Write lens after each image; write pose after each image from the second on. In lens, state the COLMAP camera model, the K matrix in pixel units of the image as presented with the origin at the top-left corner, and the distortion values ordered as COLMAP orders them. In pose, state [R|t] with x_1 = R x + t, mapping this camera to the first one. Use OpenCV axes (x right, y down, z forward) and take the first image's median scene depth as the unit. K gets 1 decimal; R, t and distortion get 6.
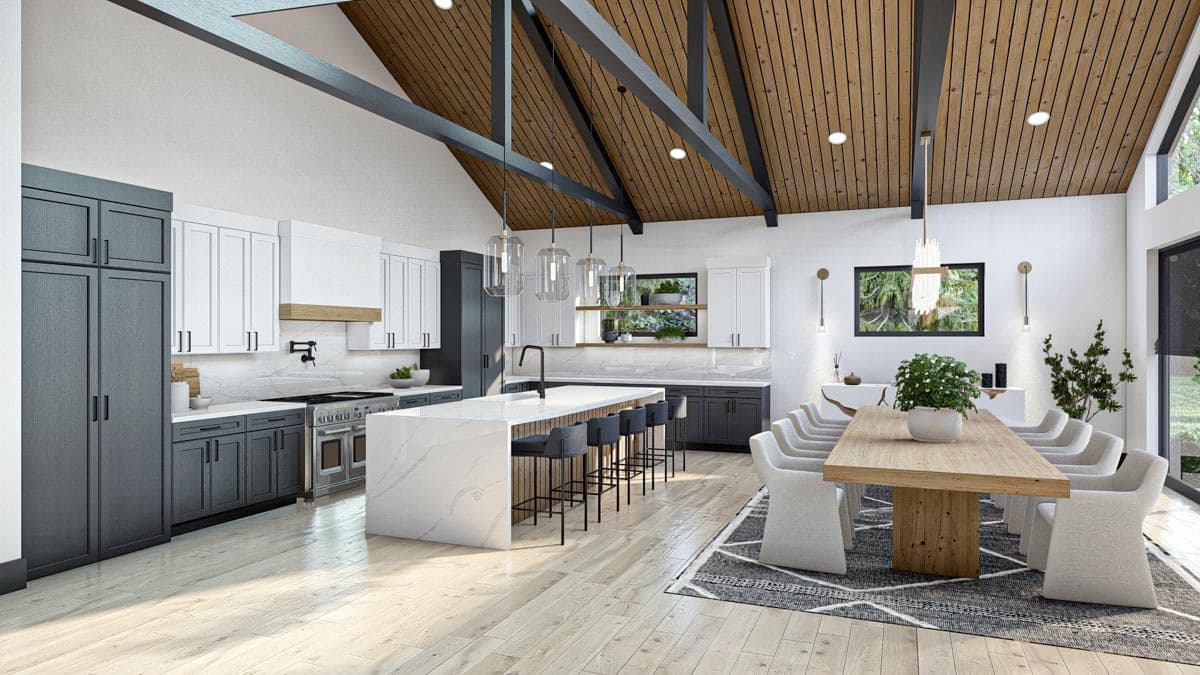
lens RADIAL K [[740.8, 0, 600.0], [0, 740.8, 337.5], [0, 0, 1]] dist [0.003400, 0.001794]
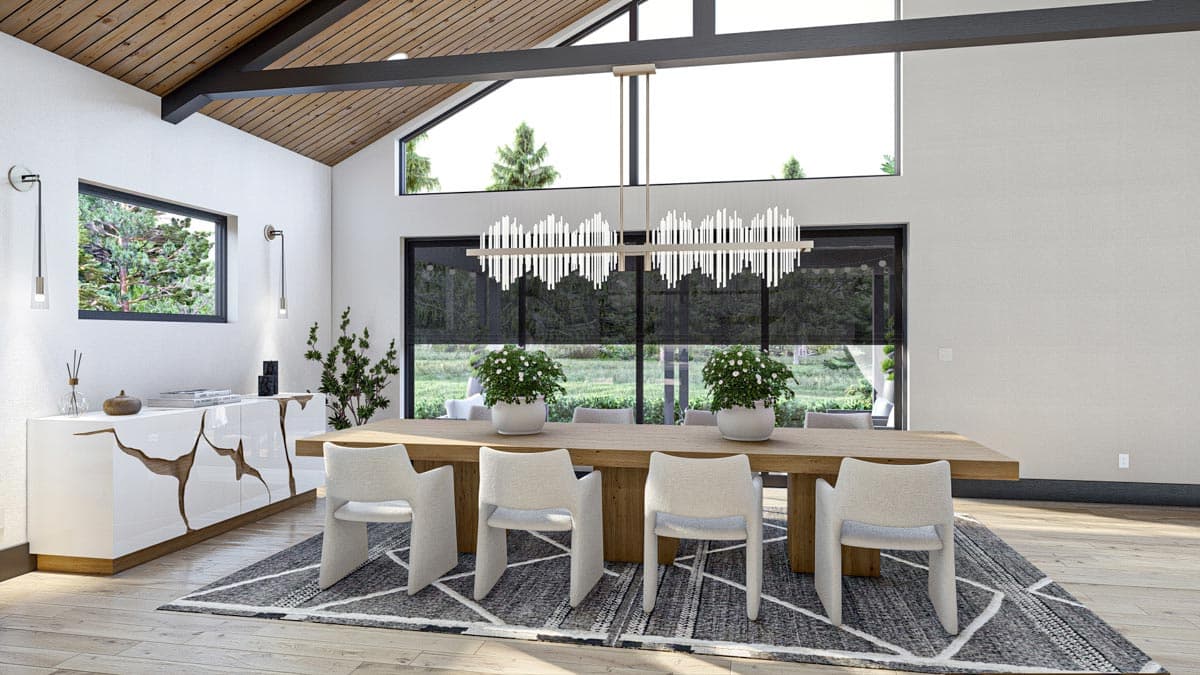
lens RADIAL K [[740.8, 0, 600.0], [0, 740.8, 337.5], [0, 0, 1]] dist [0.003400, 0.001794]
pose [[-0.196642, -0.001148, 0.980475, -0.233677], [-0.002783, 0.999996, 0.000613, 0.010771], [-0.980471, -0.002608, -0.196645, 0.831097]]
